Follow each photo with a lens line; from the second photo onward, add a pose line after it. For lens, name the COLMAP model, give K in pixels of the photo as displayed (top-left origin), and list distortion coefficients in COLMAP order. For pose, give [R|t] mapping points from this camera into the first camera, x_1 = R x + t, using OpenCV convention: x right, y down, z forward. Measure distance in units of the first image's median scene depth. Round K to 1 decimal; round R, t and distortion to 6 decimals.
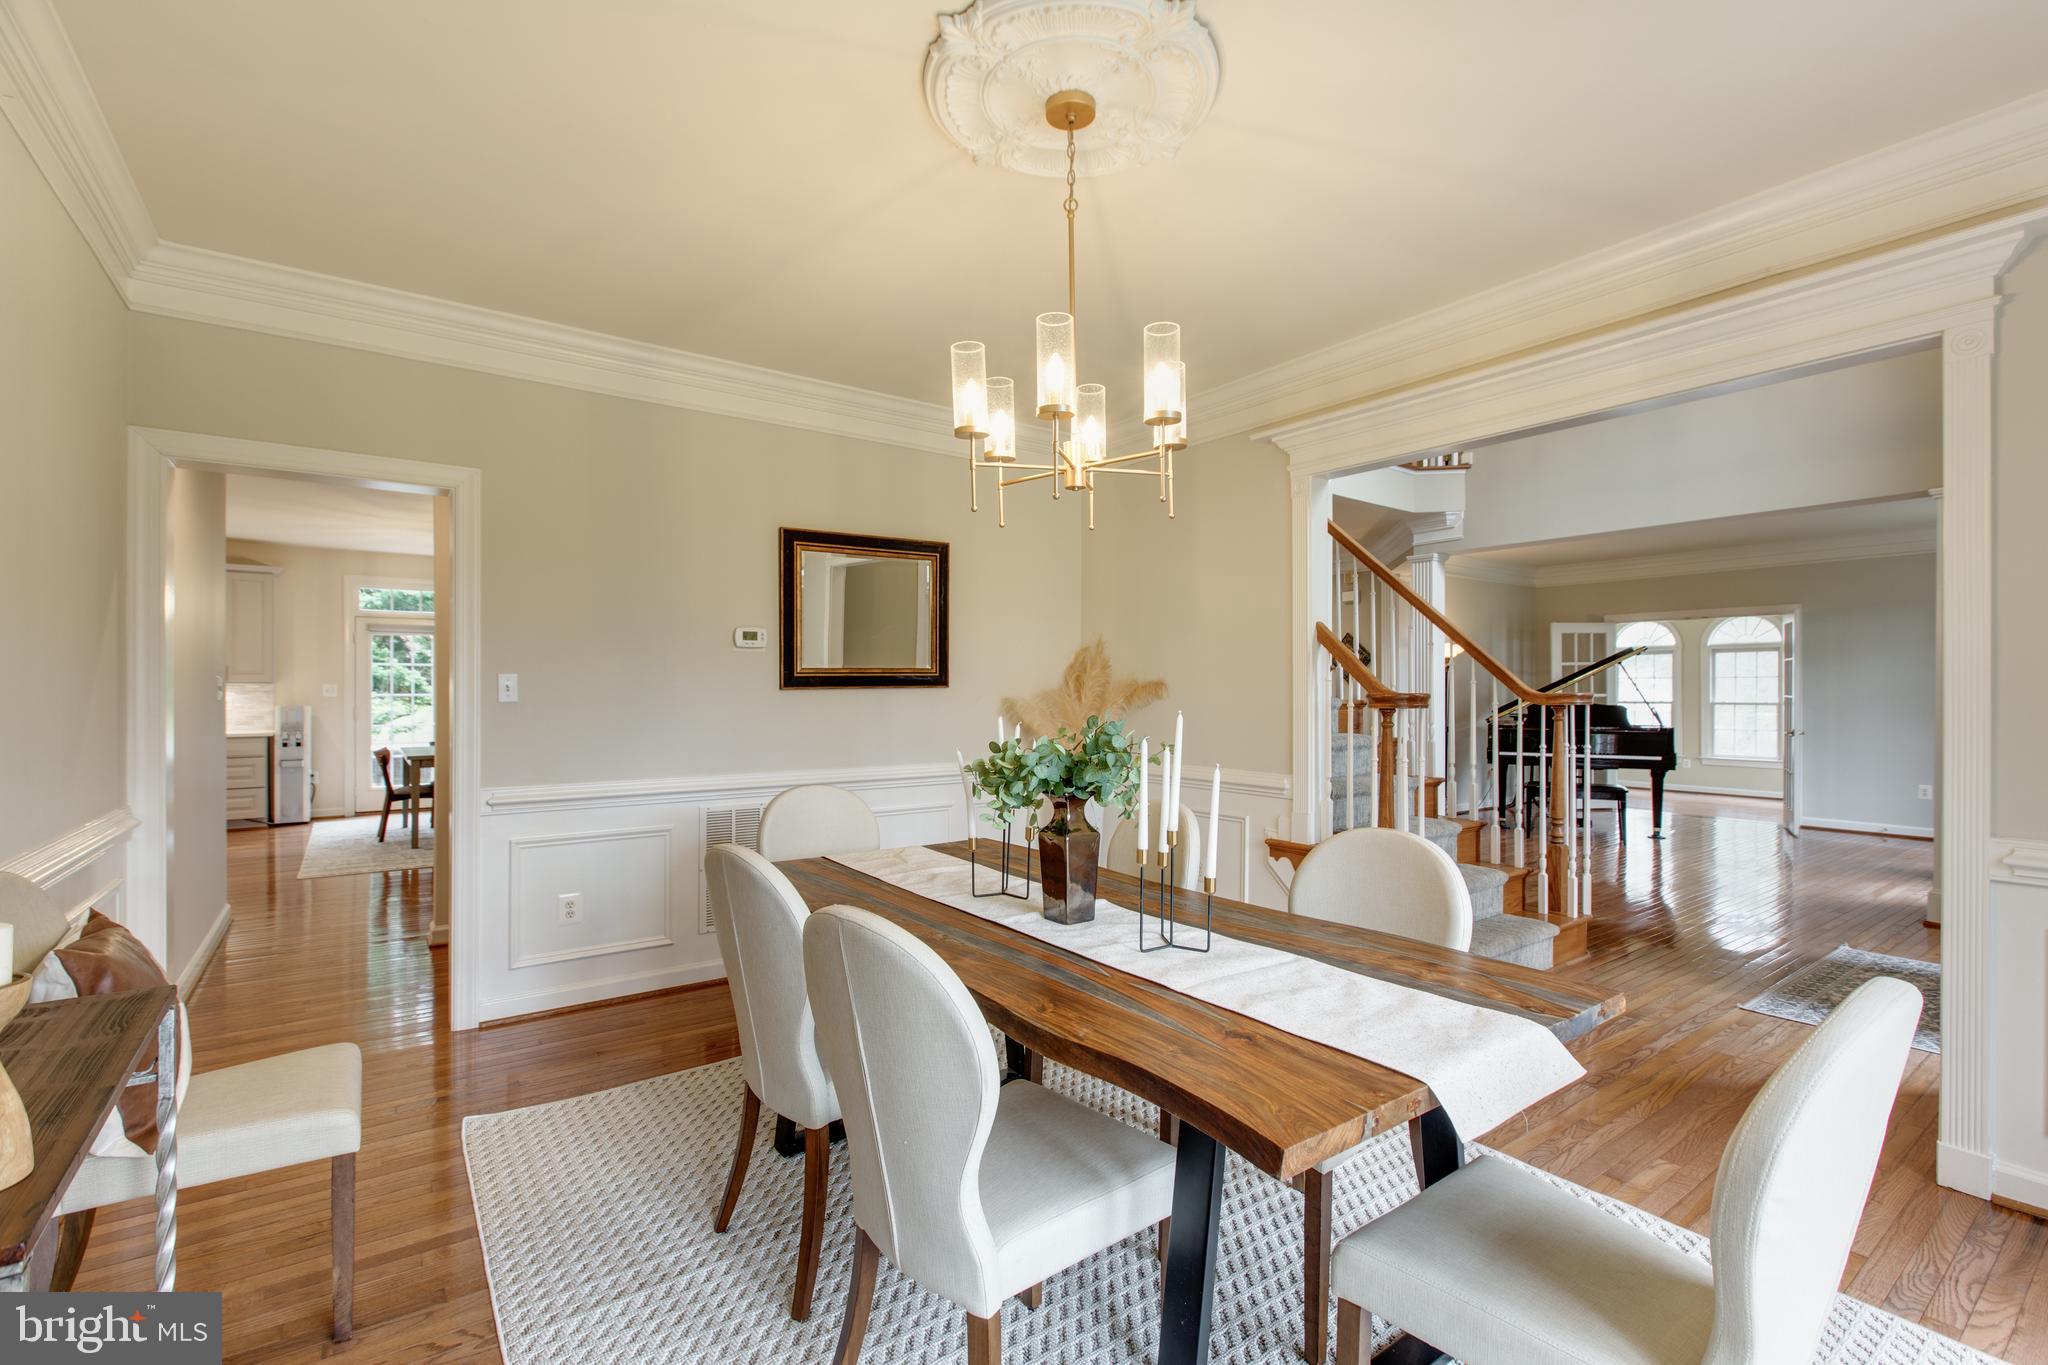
lens RADIAL K [[916.0, 0, 1014.2], [0, 916.0, 684.7], [0, 0, 1]] dist [0.001614, 0.000406]
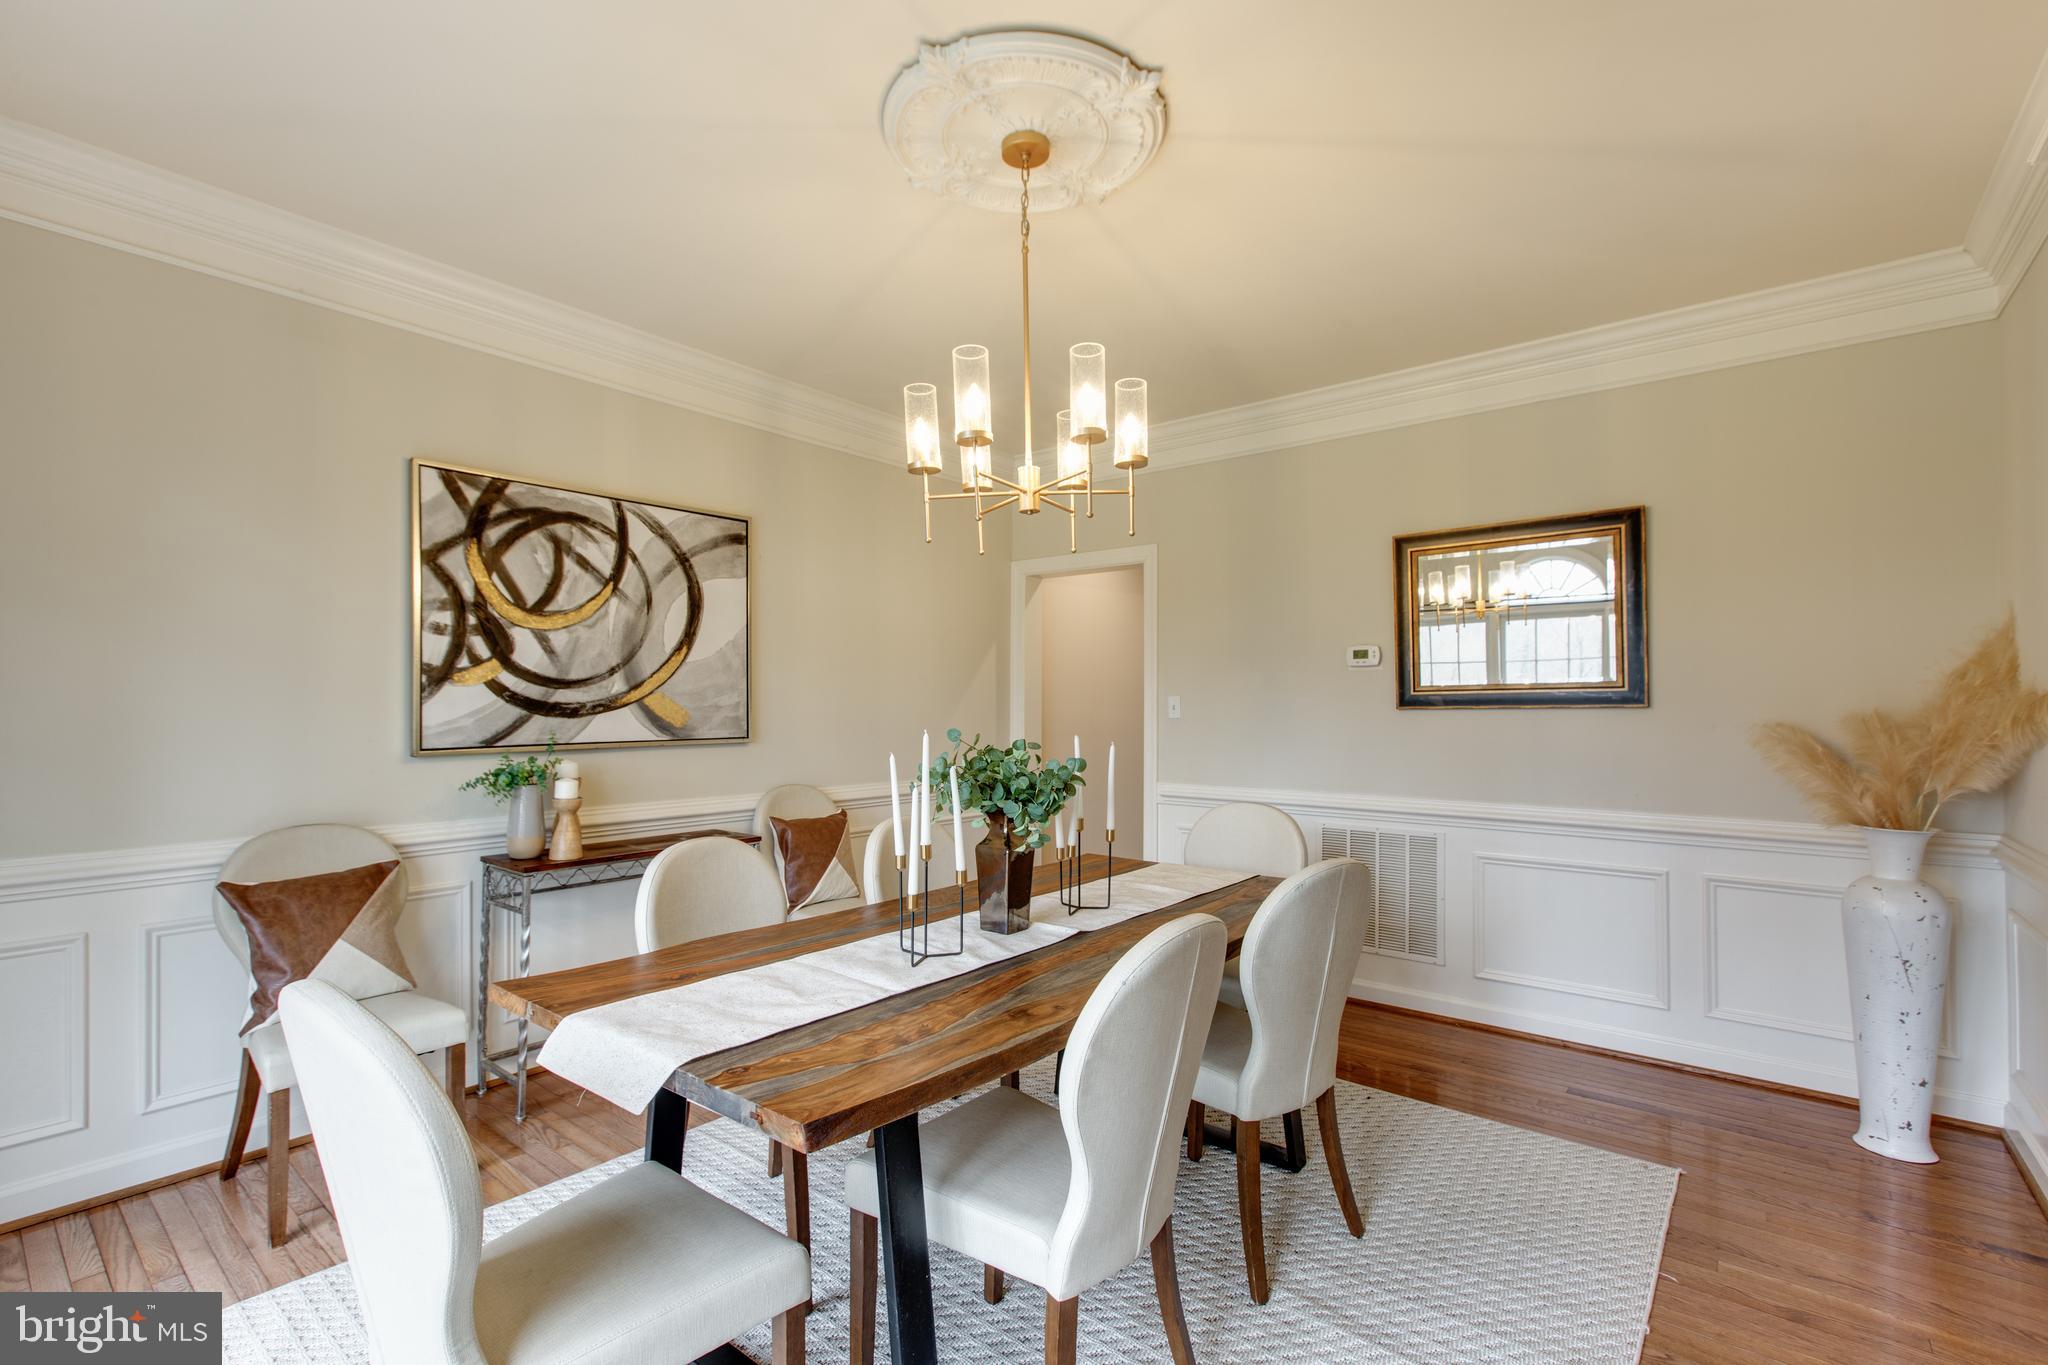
lens RADIAL K [[922.5, 0, 1029.1], [0, 922.5, 690.4], [0, 0, 1]] dist [0.002151, 0.000423]
pose [[0.268930, -0.017676, -0.962998, 1.053689], [0.003735, 0.999843, -0.017309, 0.002665], [0.963152, 0.001058, 0.268954, 0.720770]]
